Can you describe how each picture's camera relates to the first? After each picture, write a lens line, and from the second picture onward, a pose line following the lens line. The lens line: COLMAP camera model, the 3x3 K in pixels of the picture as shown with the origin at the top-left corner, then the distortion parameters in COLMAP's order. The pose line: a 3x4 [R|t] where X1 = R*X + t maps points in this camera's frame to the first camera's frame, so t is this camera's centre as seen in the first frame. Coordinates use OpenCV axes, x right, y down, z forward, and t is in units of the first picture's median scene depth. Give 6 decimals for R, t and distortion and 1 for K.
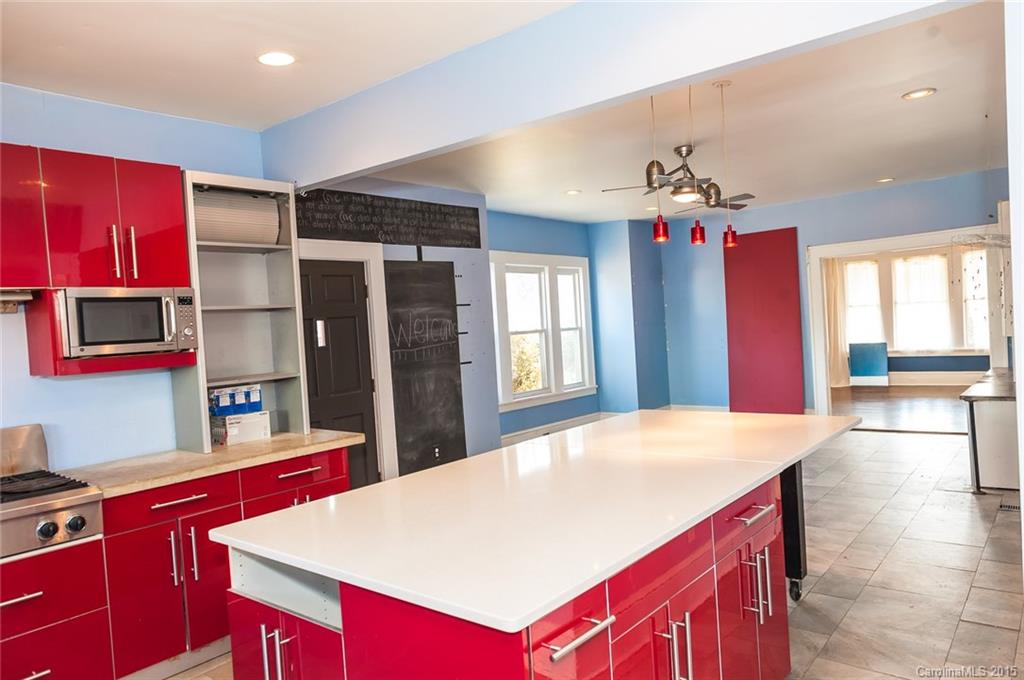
lens RADIAL K [[692.1, 0, 510.9], [0, 692.1, 343.8], [0, 0, 1]] dist [-0.042951, -0.001475]
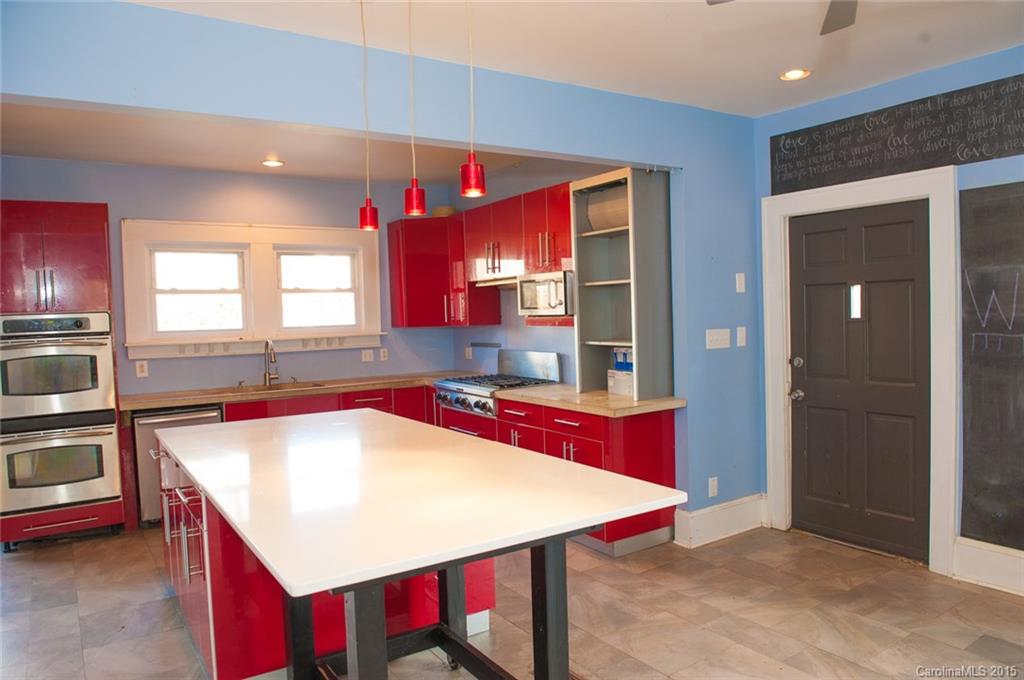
lens RADIAL K [[692.1, 0, 510.9], [0, 692.1, 343.8], [0, 0, 1]] dist [-0.042951, -0.001475]
pose [[-0.294616, 0.121336, -0.947881, 0.516605], [0.019830, 0.992469, 0.120880, -0.060686], [0.955410, 0.016817, -0.294803, 0.743261]]
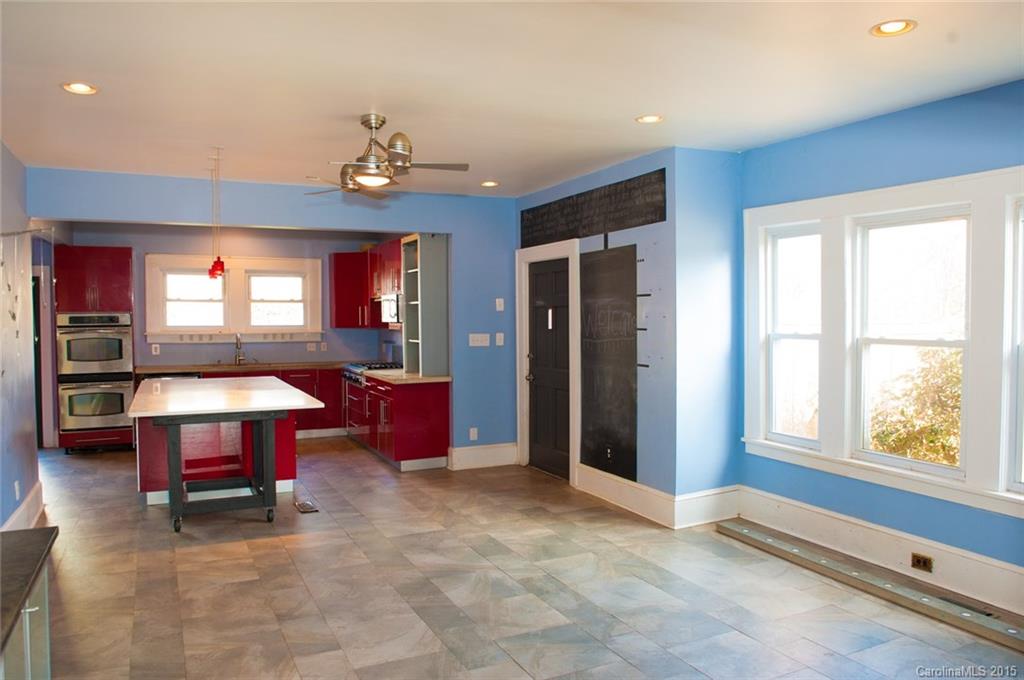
lens RADIAL K [[723.9, 0, 512.0], [0, 723.9, 340.0], [0, 0, 1]] dist [-0.051528, -0.000852]
pose [[-0.420793, 0.096440, -0.902016, 0.827531], [0.003259, 0.994487, 0.104806, -0.099858], [0.907151, 0.041162, -0.418788, 1.297694]]
